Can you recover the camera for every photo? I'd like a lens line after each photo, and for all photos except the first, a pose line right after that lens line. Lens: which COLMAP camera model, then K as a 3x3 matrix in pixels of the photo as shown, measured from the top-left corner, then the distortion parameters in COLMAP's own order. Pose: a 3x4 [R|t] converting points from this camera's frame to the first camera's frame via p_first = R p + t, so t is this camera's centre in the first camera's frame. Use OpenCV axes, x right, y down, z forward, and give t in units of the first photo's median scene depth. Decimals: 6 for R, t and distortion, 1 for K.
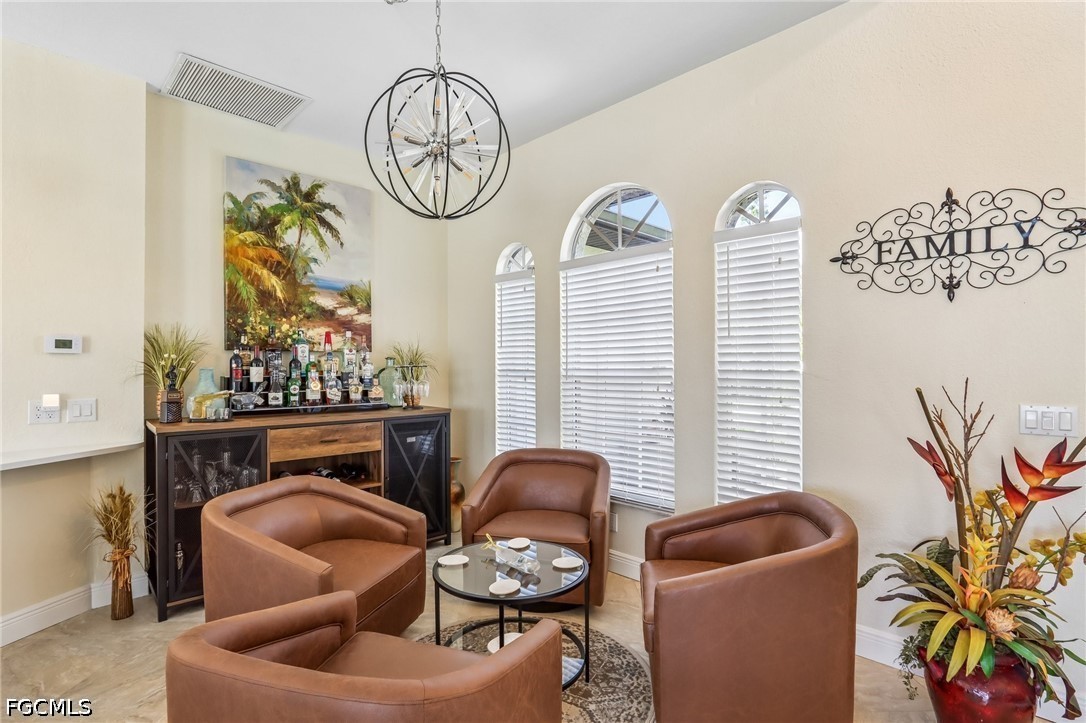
lens RADIAL K [[514.1, 0, 541.0], [0, 514.1, 363.5], [0, 0, 1]] dist [-0.017599, 0.000541]
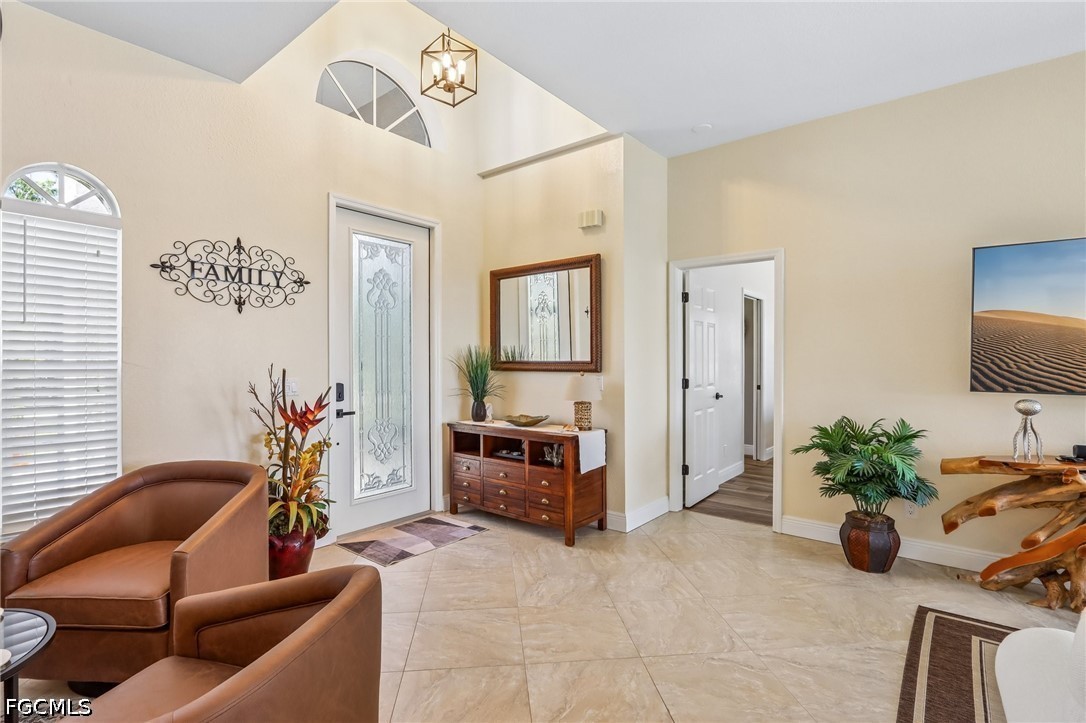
lens RADIAL K [[514.1, 0, 525.2], [0, 514.1, 359.8], [0, 0, 1]] dist [-0.017599, 0.000541]
pose [[-0.078160, 0.001233, 0.996940, -0.757004], [-0.003966, 0.999991, -0.001548, 0.014215], [-0.996933, -0.004075, -0.078155, 0.271101]]
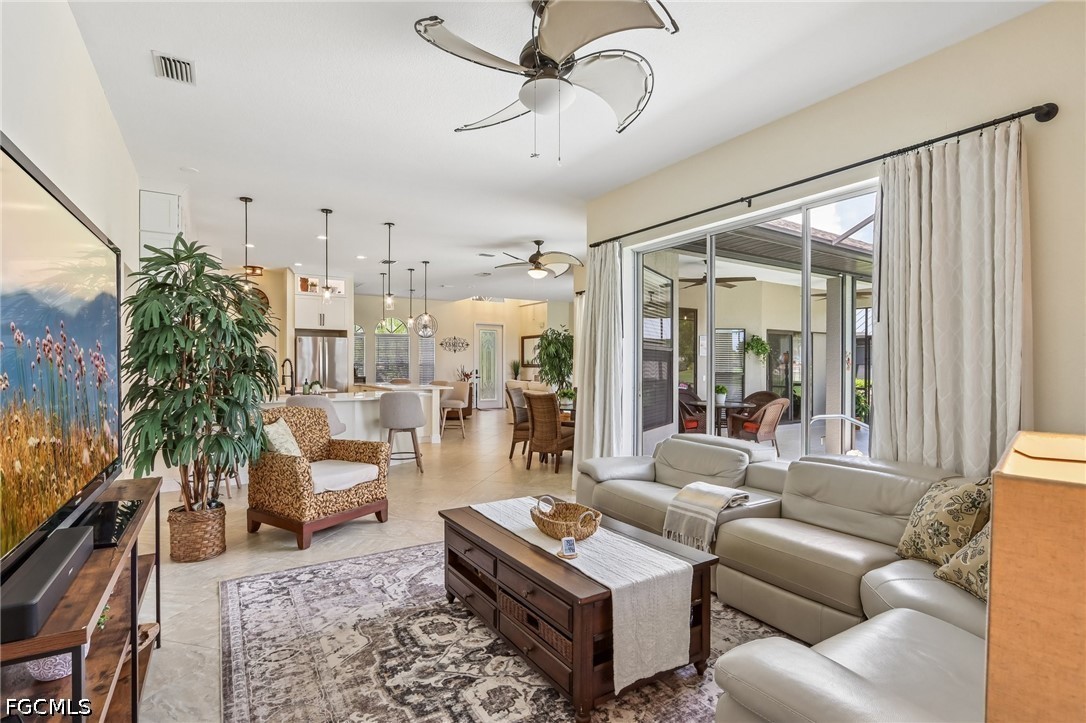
lens RADIAL K [[514.1, 0, 507.1], [0, 514.1, 367.0], [0, 0, 1]] dist [-0.017599, 0.000541]
pose [[0.275132, -0.005747, 0.961389, -5.530938], [-0.009302, 0.999919, 0.008640, -0.001265], [-0.961362, -0.011320, 0.275056, -1.546414]]
